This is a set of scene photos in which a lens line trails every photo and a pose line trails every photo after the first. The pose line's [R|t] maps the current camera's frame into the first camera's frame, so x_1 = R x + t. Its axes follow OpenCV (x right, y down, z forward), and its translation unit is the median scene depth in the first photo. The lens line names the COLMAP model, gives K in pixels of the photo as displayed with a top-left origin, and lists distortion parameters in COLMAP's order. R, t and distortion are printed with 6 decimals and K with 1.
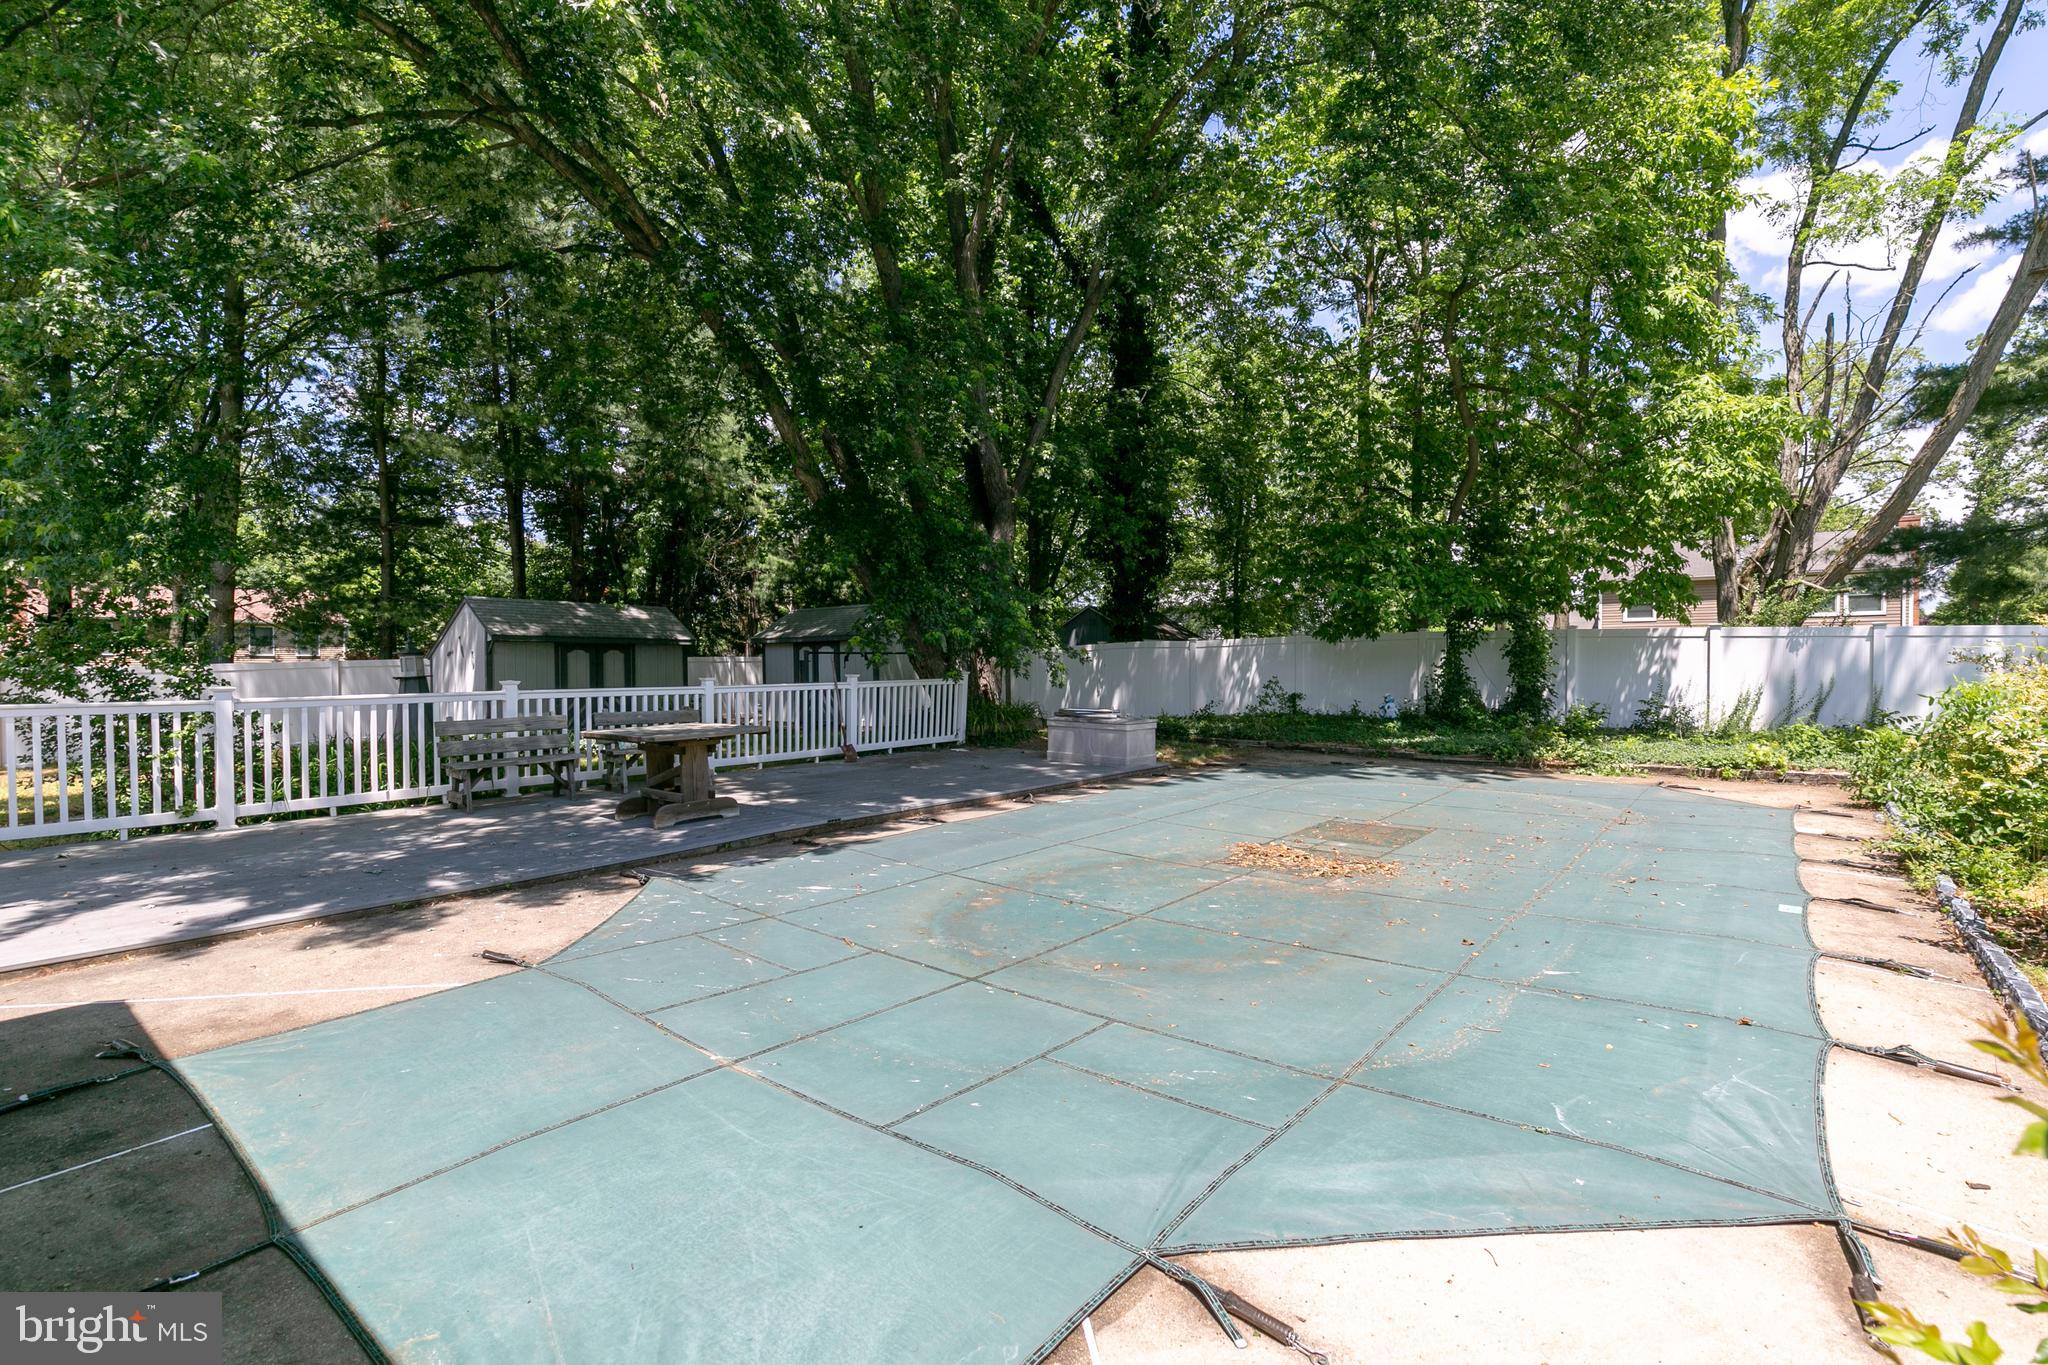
lens RADIAL K [[905.2, 0, 1024.0], [0, 905.2, 682.5], [0, 0, 1]] dist [0.003587, -0.001124]
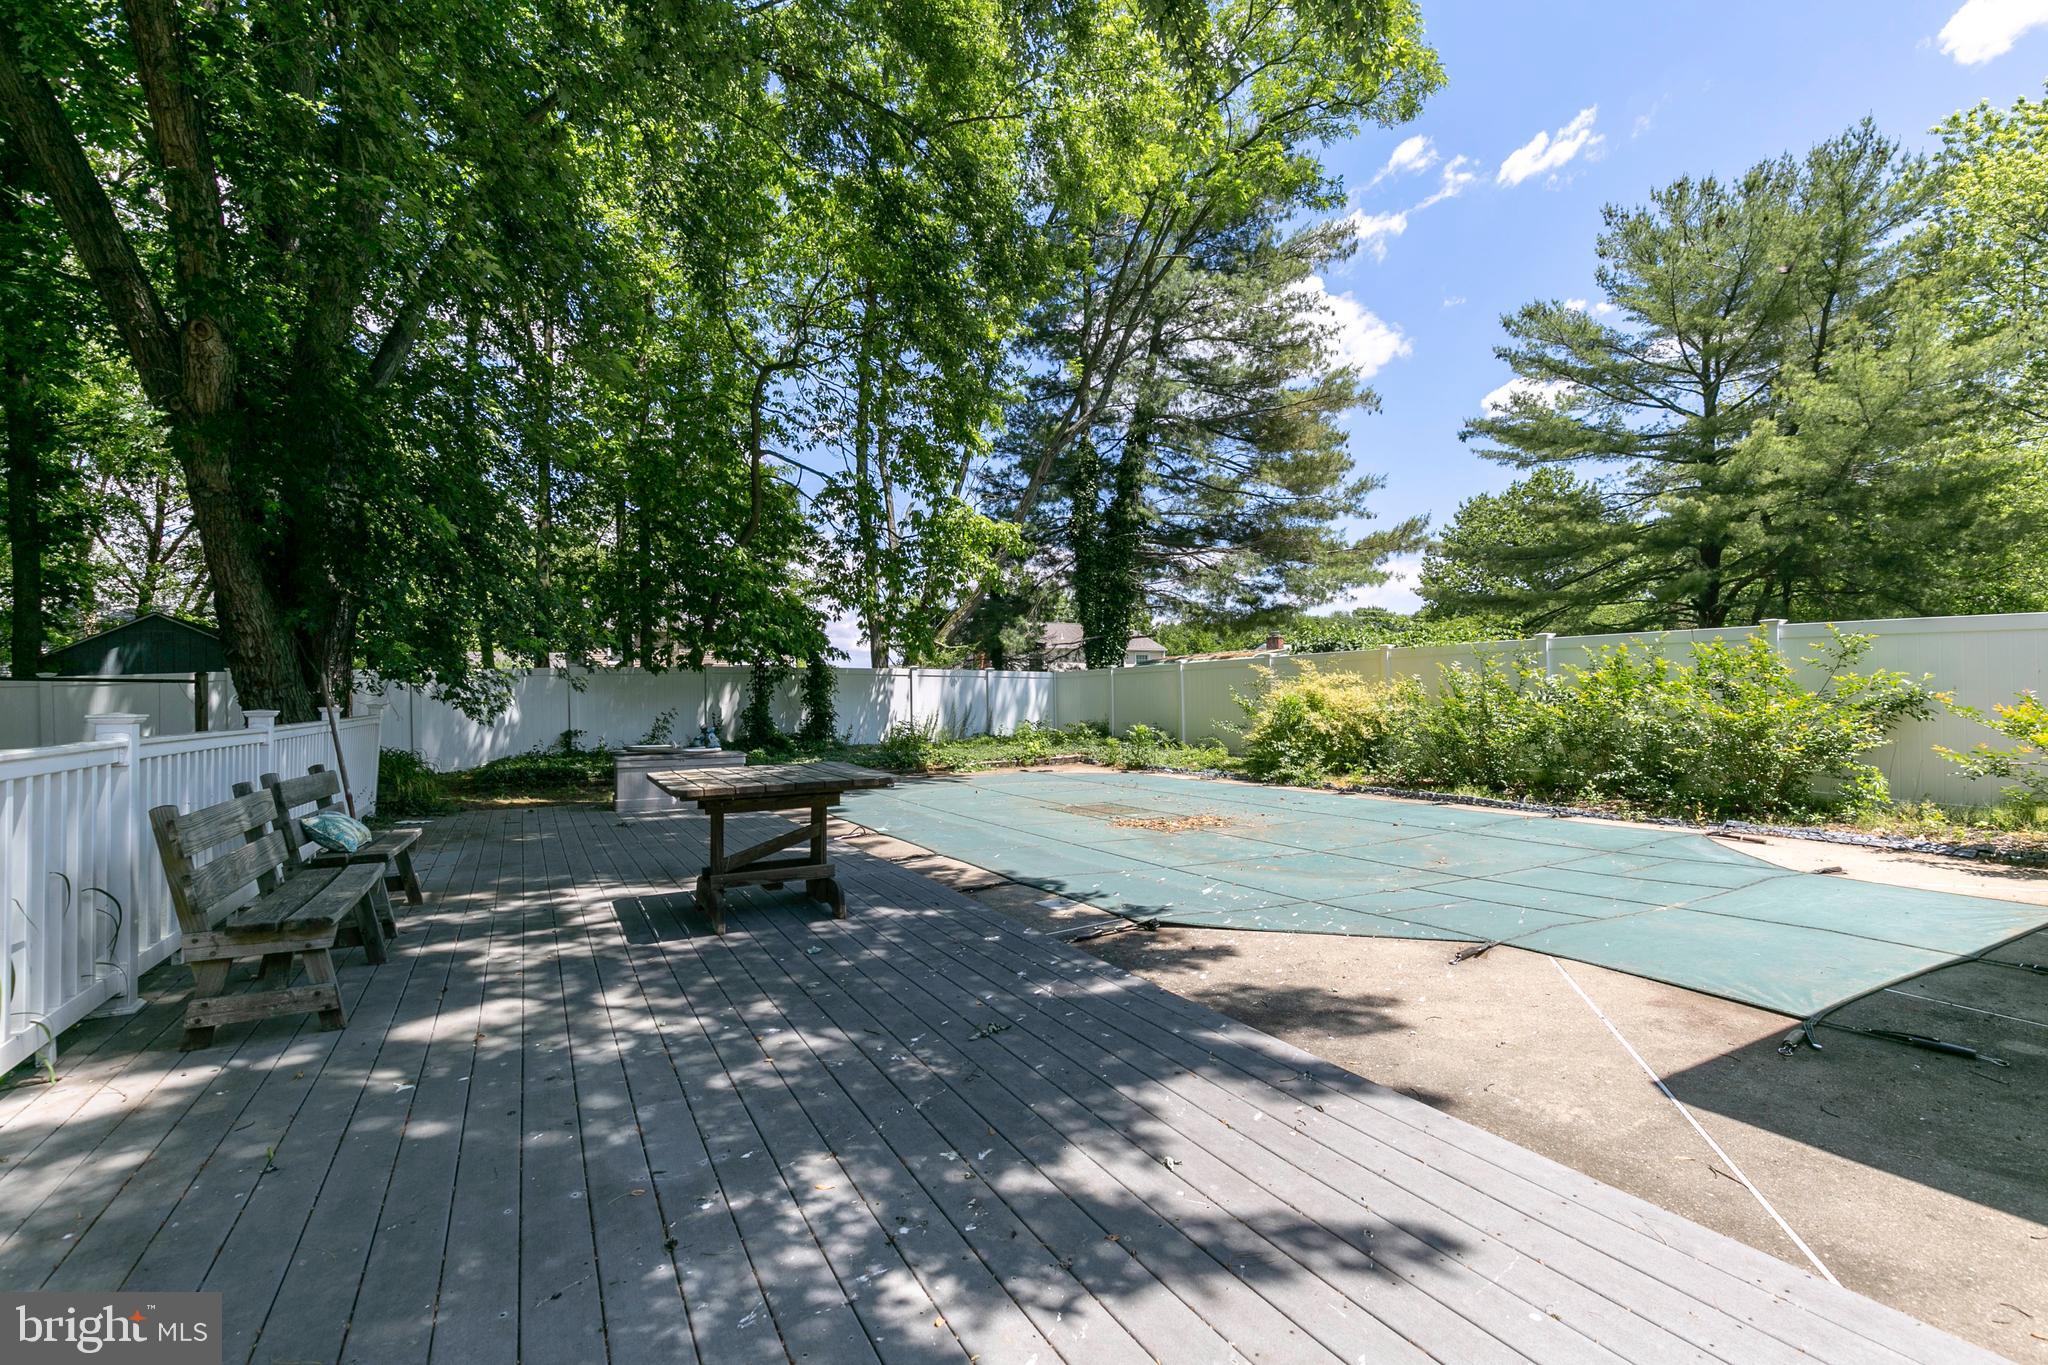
lens RADIAL K [[905.2, 0, 1024.0], [0, 905.2, 682.5], [0, 0, 1]] dist [0.003587, -0.001124]
pose [[0.371130, 0.010183, 0.928525, -0.518523], [0.033775, 0.999130, -0.024457, 0.001790], [-0.927966, 0.040438, 0.370464, 0.325051]]
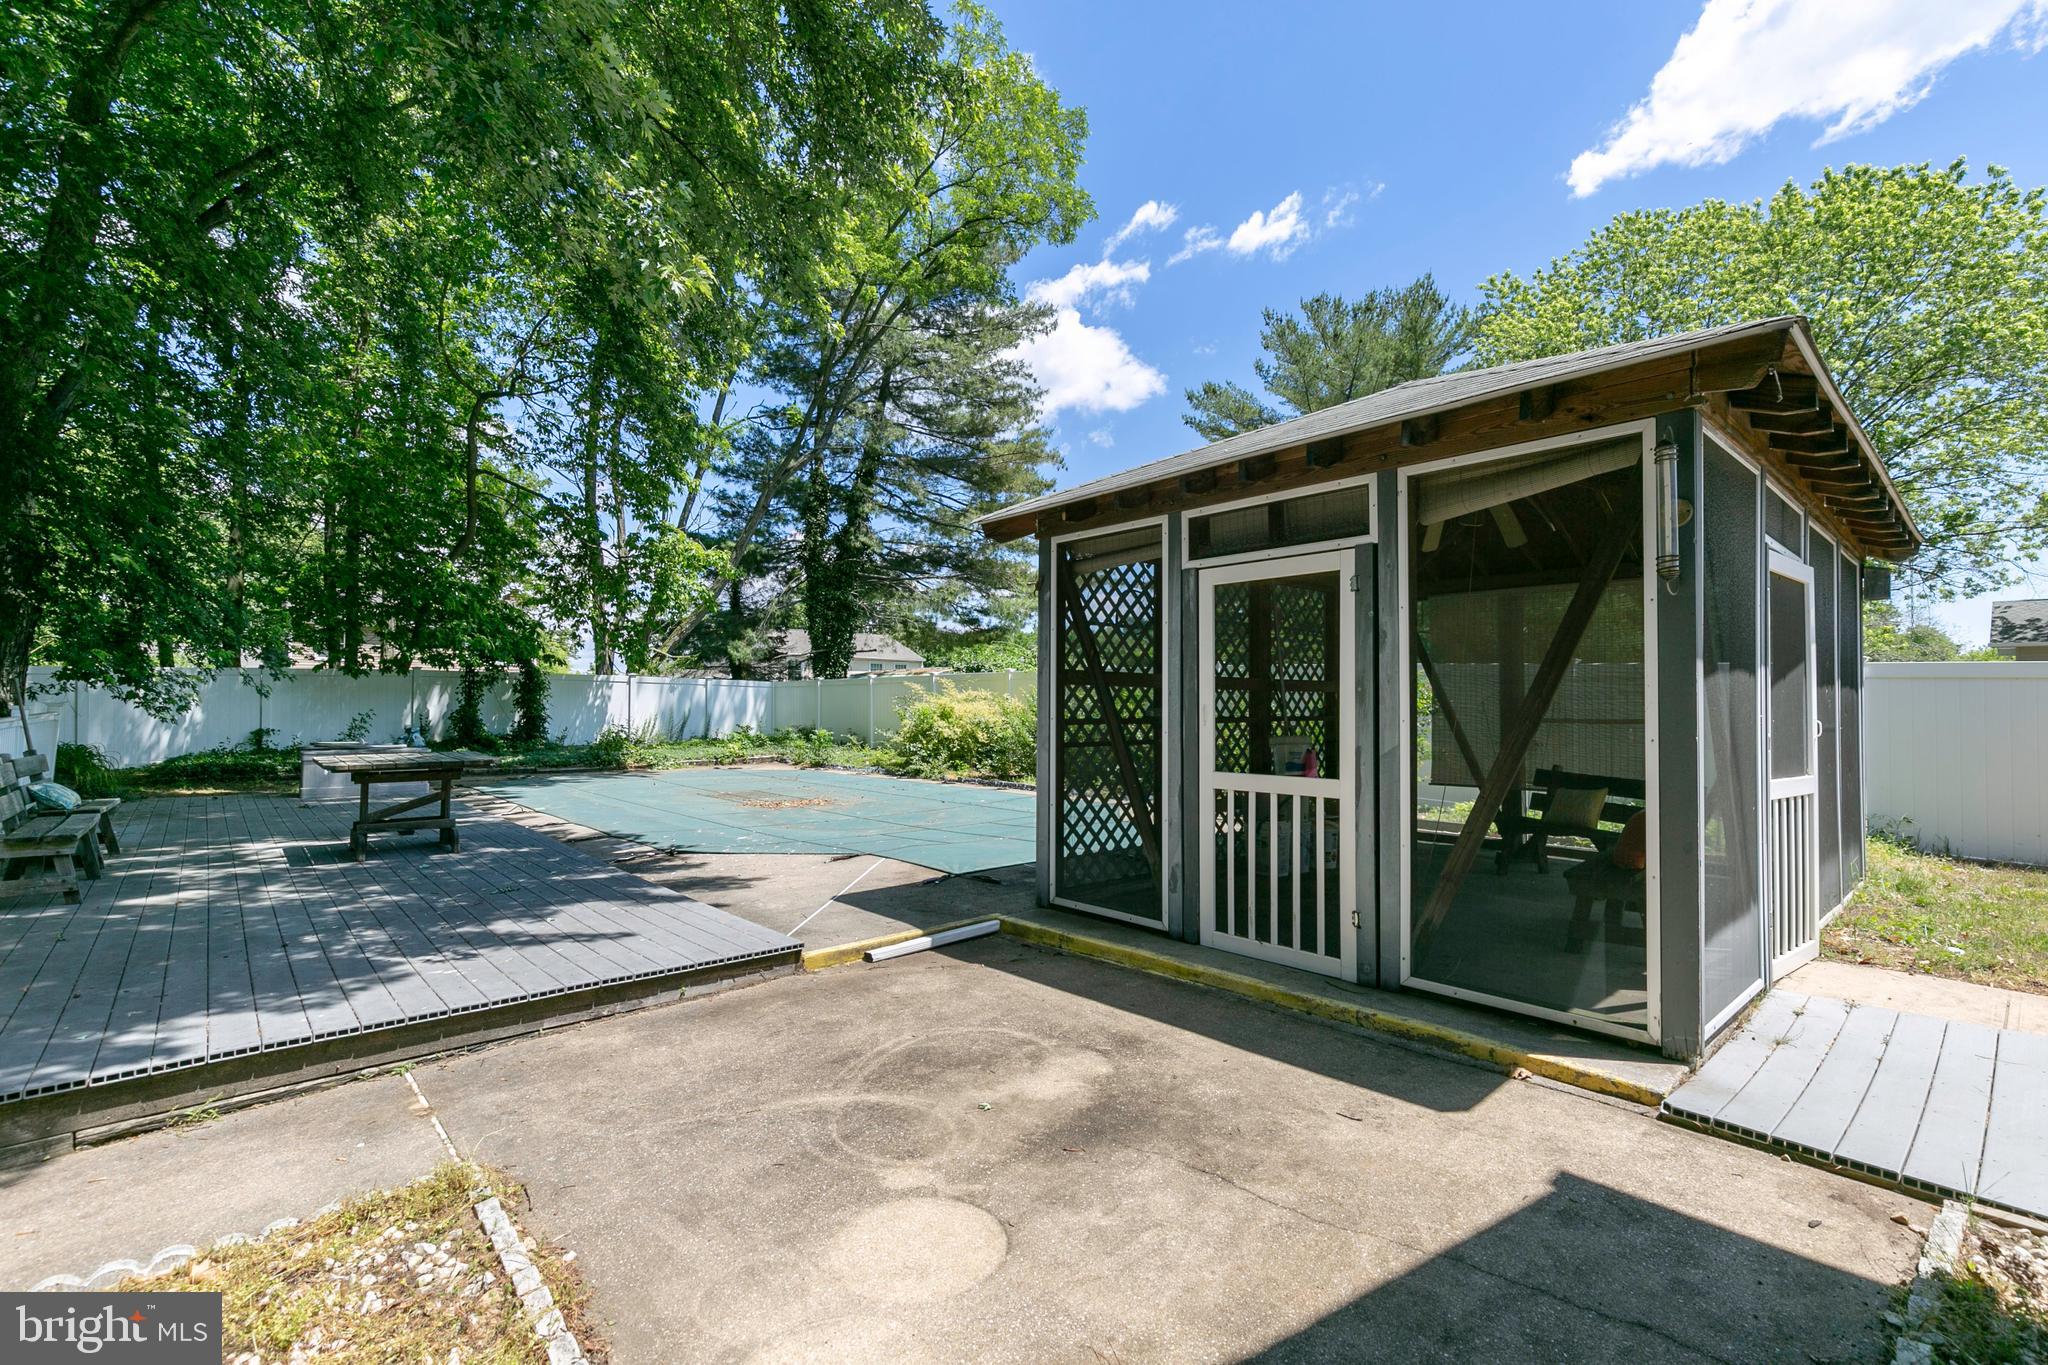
lens RADIAL K [[905.2, 0, 1024.0], [0, 905.2, 682.5], [0, 0, 1]] dist [0.003587, -0.001124]
pose [[0.150417, 0.022851, 0.988358, -0.698542], [0.016577, 0.999534, -0.025632, 0.001324], [-0.988484, 0.020240, 0.149968, 0.109641]]
